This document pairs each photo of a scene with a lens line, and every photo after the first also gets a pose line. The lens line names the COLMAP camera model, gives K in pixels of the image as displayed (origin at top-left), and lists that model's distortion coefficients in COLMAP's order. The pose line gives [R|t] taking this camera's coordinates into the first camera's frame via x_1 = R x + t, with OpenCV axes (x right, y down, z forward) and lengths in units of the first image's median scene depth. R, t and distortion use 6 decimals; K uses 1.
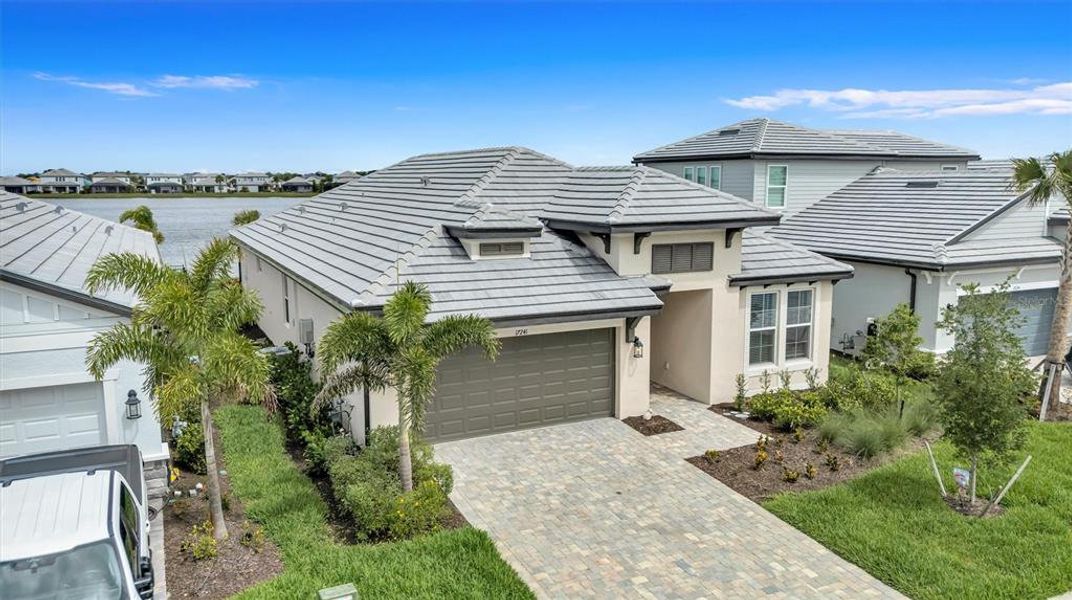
lens RADIAL K [[799.8, 0, 536.0], [0, 799.8, 300.0], [0, 0, 1]] dist [0.000025, -0.000752]
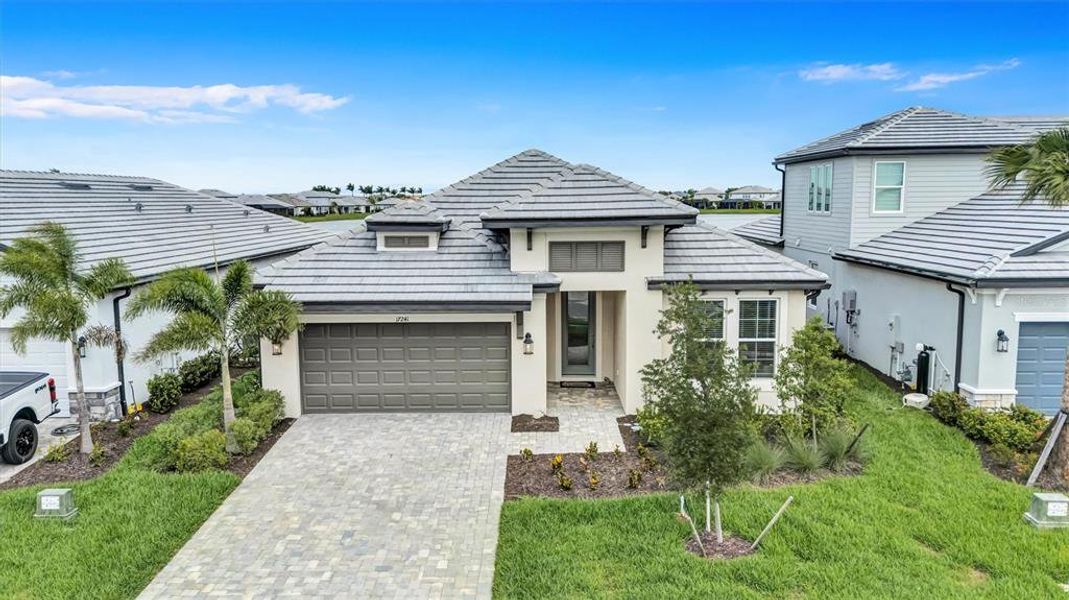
lens RADIAL K [[827.0, 0, 534.5], [0, 827.0, 300.0], [0, 0, 1]] dist [0.010065, -0.002844]
pose [[0.891919, 0.050844, -0.449329, 0.583512], [-0.060574, 0.998137, -0.007295, 0.011083], [0.448121, 0.033724, 0.893337, 0.084482]]
